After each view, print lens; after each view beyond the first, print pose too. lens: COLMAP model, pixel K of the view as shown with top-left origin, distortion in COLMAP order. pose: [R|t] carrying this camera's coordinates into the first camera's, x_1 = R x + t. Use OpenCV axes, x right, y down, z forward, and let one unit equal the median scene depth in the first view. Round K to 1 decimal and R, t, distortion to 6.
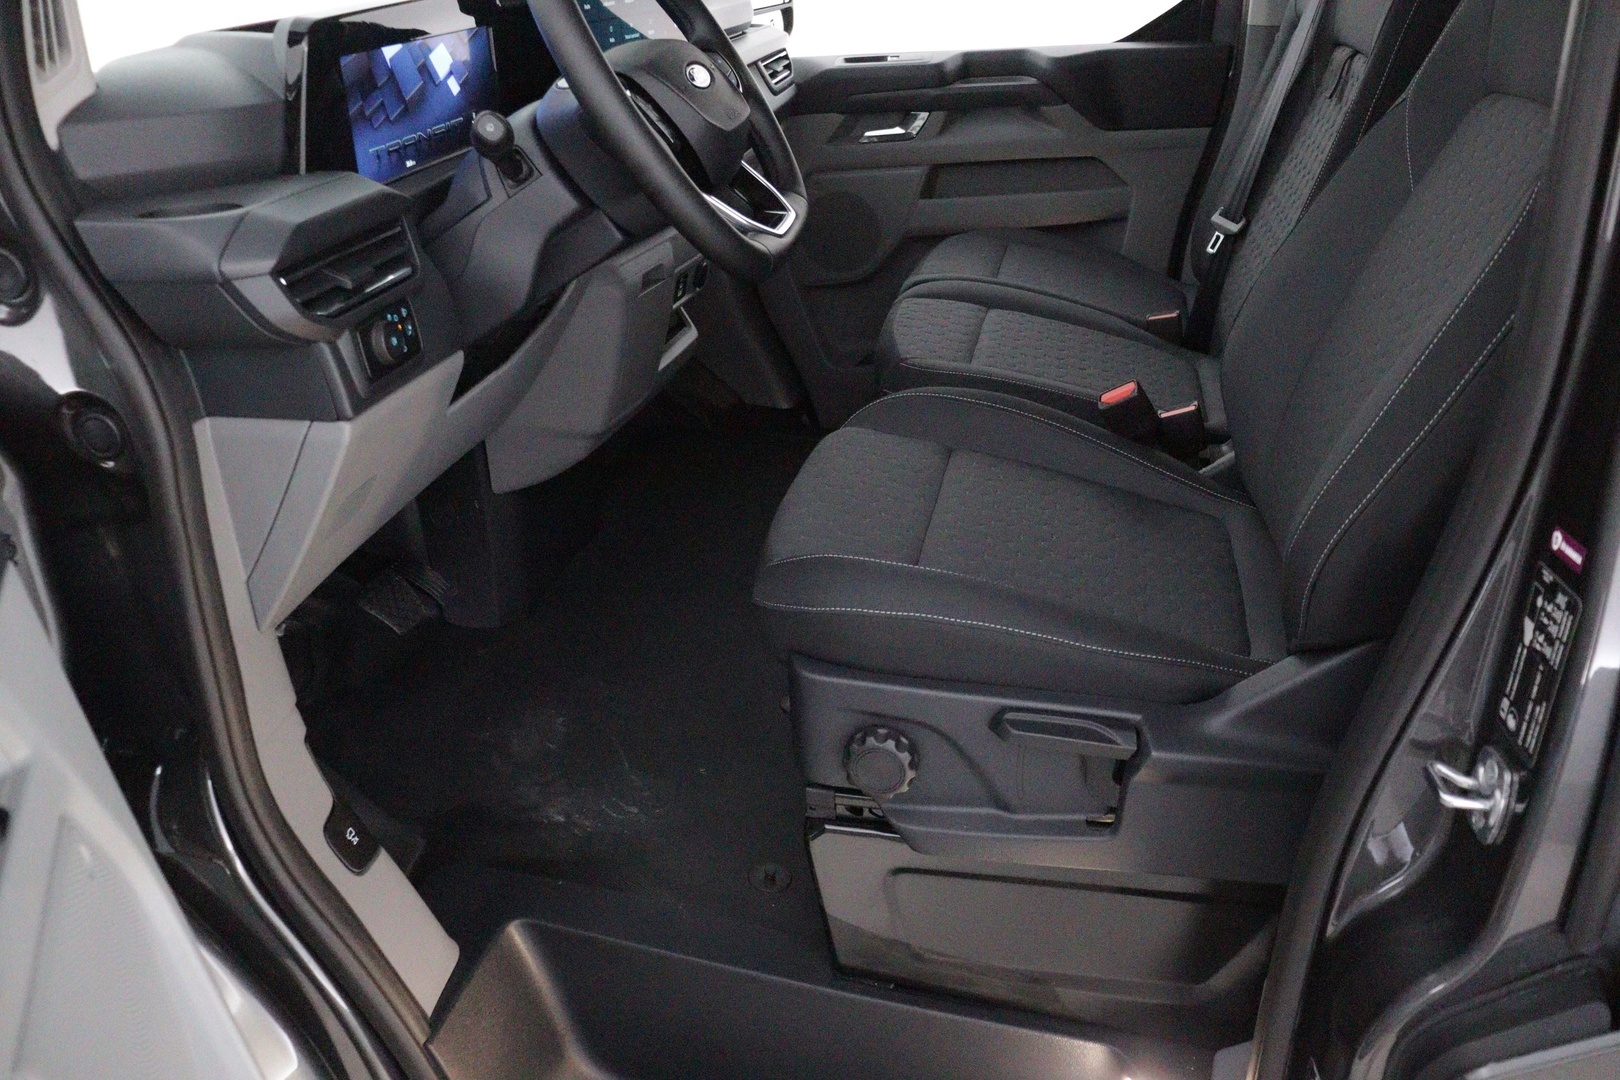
lens RADIAL K [[1326.3, 0, 810.0], [0, 1326.3, 540.0], [0, 0, 1]] dist [-0.158468, 0.127703]
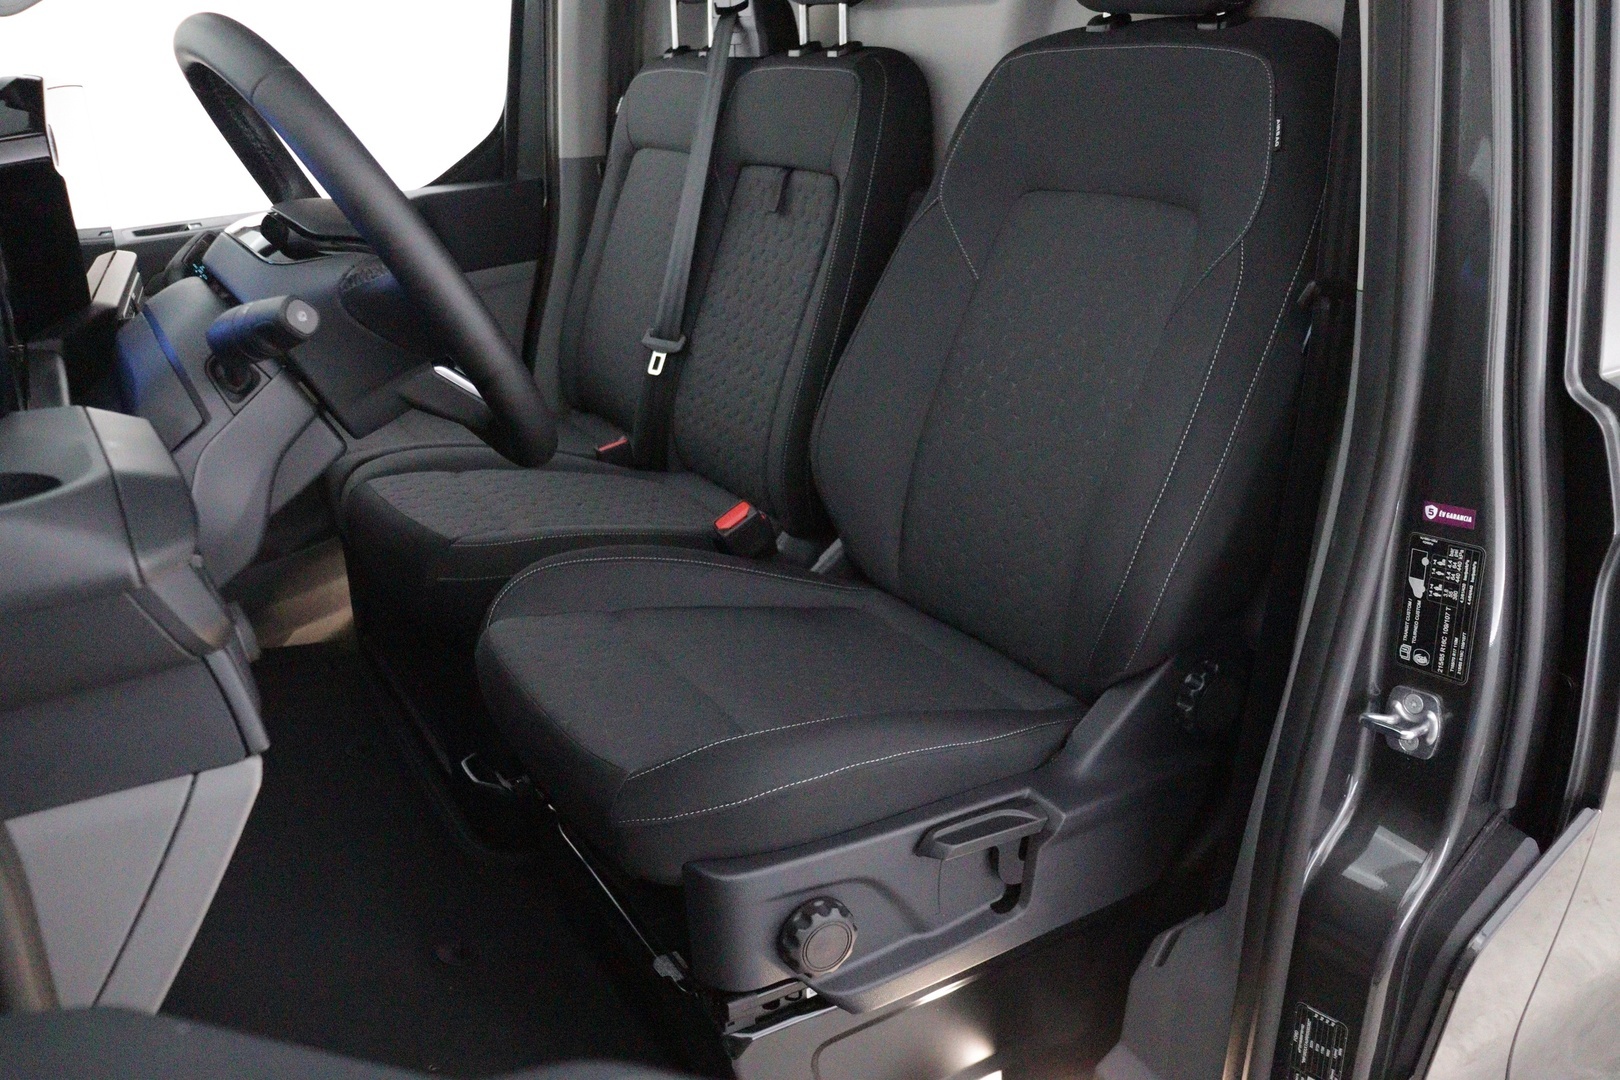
lens RADIAL K [[1326.3, 0, 810.0], [0, 1326.3, 540.0], [0, 0, 1]] dist [-0.158468, 0.127703]
pose [[0.738805, -0.222491, 0.636133, -0.470786], [0.287335, 0.957829, 0.001294, -0.101155], [-0.609594, 0.181827, 0.771579, 0.243623]]
